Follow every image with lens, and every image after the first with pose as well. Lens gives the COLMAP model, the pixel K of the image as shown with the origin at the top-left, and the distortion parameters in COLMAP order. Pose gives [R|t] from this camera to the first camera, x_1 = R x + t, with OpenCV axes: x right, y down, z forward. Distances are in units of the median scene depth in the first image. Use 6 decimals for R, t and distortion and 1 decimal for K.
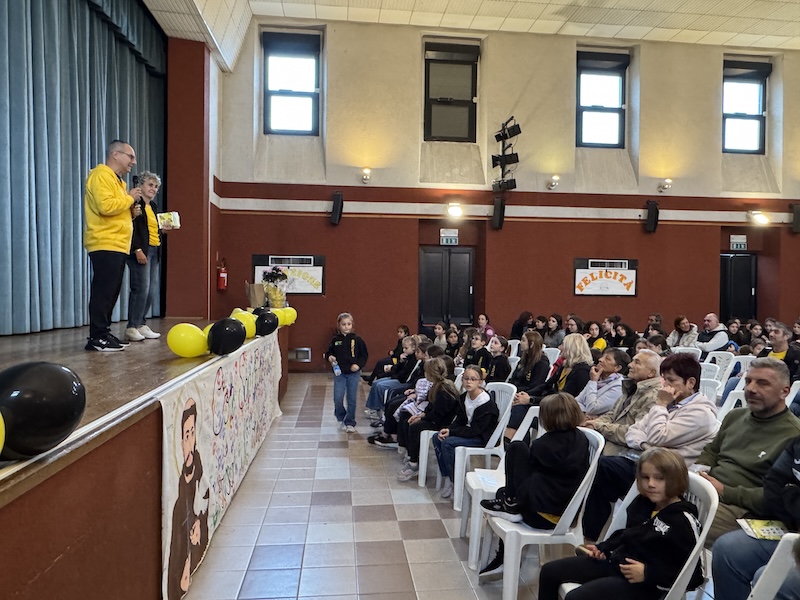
lens RADIAL K [[516.7, 0, 352.7], [0, 516.7, 297.1], [0, 0, 1]] dist [-0.002691, -0.000558]
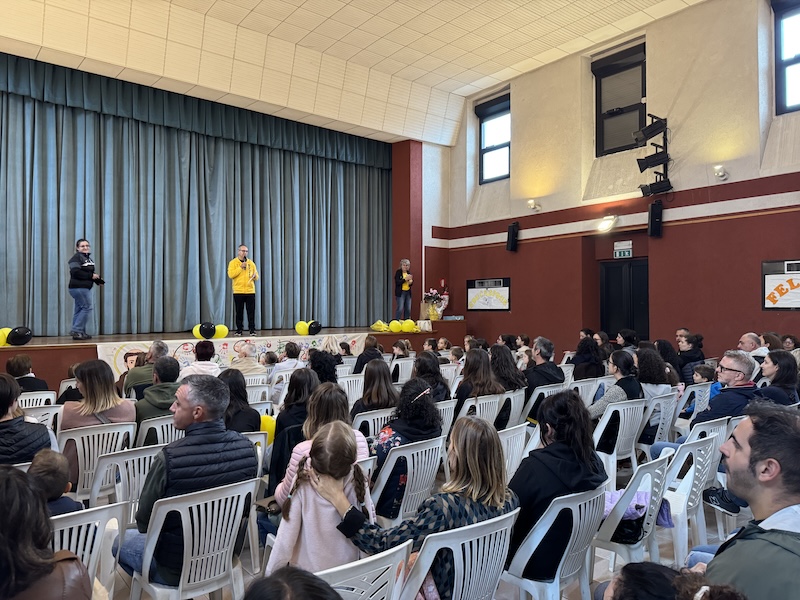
lens RADIAL K [[548.8, 0, 405.5], [0, 548.8, 291.3], [0, 0, 1]] dist [0.111493, -0.168620]
pose [[0.566493, -0.036602, -0.823253, 0.838854], [0.001471, 0.999056, -0.043406, 0.005545], [0.824065, 0.023379, 0.566012, 0.086778]]
